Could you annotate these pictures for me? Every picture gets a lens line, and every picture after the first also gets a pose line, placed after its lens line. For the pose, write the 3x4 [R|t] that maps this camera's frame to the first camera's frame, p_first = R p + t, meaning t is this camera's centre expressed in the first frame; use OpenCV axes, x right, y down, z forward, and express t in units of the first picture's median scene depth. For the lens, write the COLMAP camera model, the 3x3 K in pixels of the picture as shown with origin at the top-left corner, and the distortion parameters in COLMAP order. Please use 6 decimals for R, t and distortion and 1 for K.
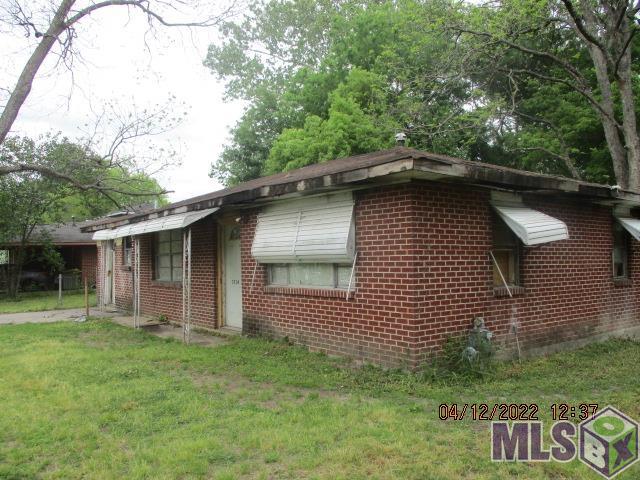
lens RADIAL K [[505.6, 0, 319.0], [0, 505.6, 240.3], [0, 0, 1]] dist [-0.043581, 0.001945]
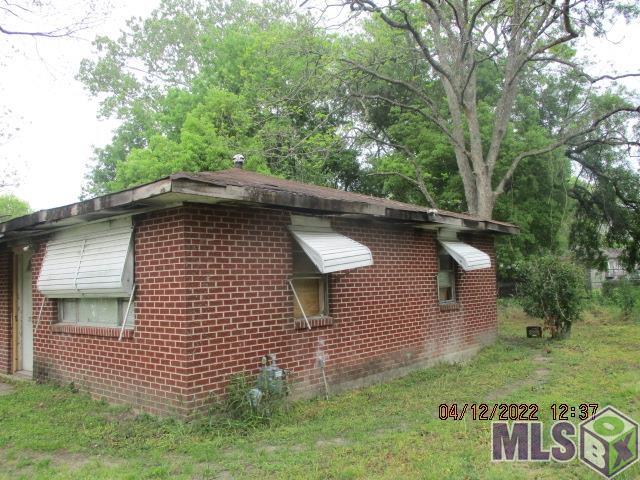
lens RADIAL K [[505.6, 0, 323.3], [0, 505.6, 241.9], [0, 0, 1]] dist [-0.043581, 0.001945]
pose [[0.979882, -0.008826, 0.199384, 0.192013], [0.017414, 0.998993, -0.041359, -0.008350], [-0.198818, 0.043998, 0.979048, 0.065368]]
